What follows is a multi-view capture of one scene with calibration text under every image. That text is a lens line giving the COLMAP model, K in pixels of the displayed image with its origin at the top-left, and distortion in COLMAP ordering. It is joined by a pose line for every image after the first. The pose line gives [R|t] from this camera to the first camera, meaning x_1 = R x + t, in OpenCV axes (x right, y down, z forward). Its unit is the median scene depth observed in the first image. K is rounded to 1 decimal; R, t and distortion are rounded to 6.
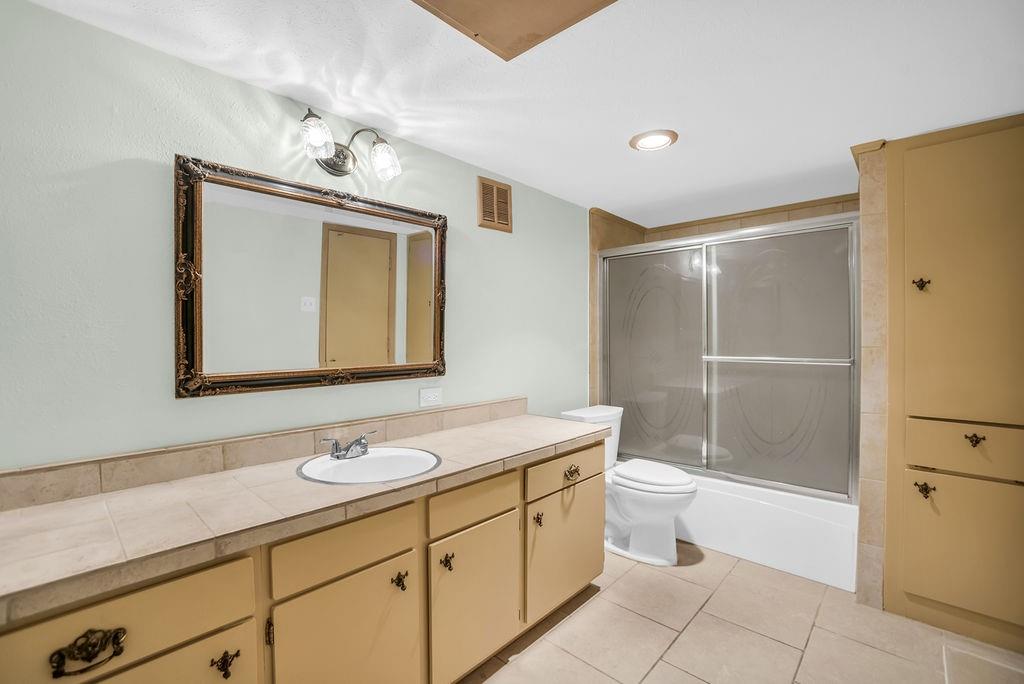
lens RADIAL K [[443.6, 0, 512.2], [0, 443.6, 336.9], [0, 0, 1]] dist [-0.035478, 0.000310]
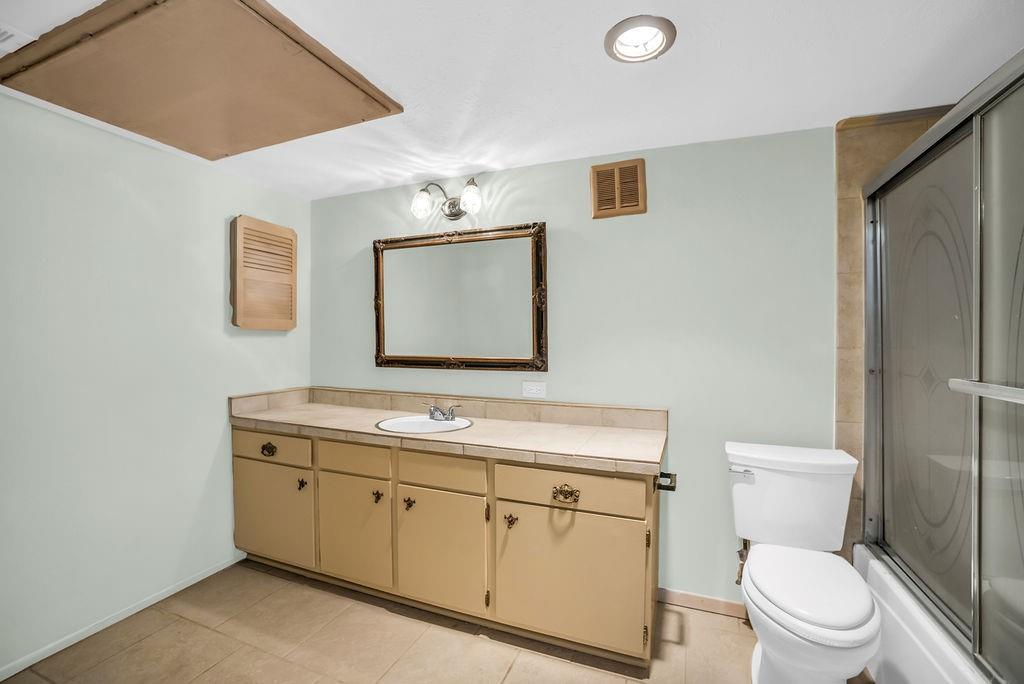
lens RADIAL K [[443.6, 0, 512.2], [0, 443.6, 336.9], [0, 0, 1]] dist [-0.035478, 0.000310]
pose [[0.369886, 0.001785, -0.929075, 0.922960], [-0.003753, 0.999993, 0.000427, 0.004228], [0.929069, 0.003329, 0.369890, 0.607546]]
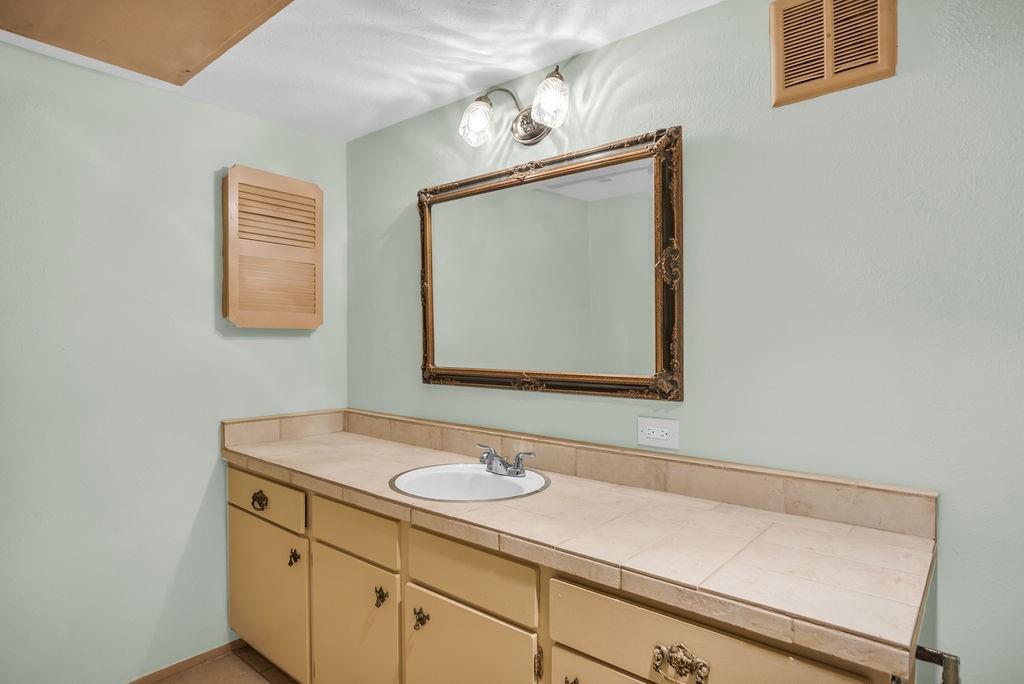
lens RADIAL K [[571.7, 0, 514.0], [0, 571.7, 356.3], [0, 0, 1]] dist [-0.013994, 0.001306]
pose [[0.063511, 0.030803, -0.997506, 0.665999], [-0.005626, 0.999519, 0.030507, 0.006601], [0.997965, 0.003674, 0.063654, 0.840952]]
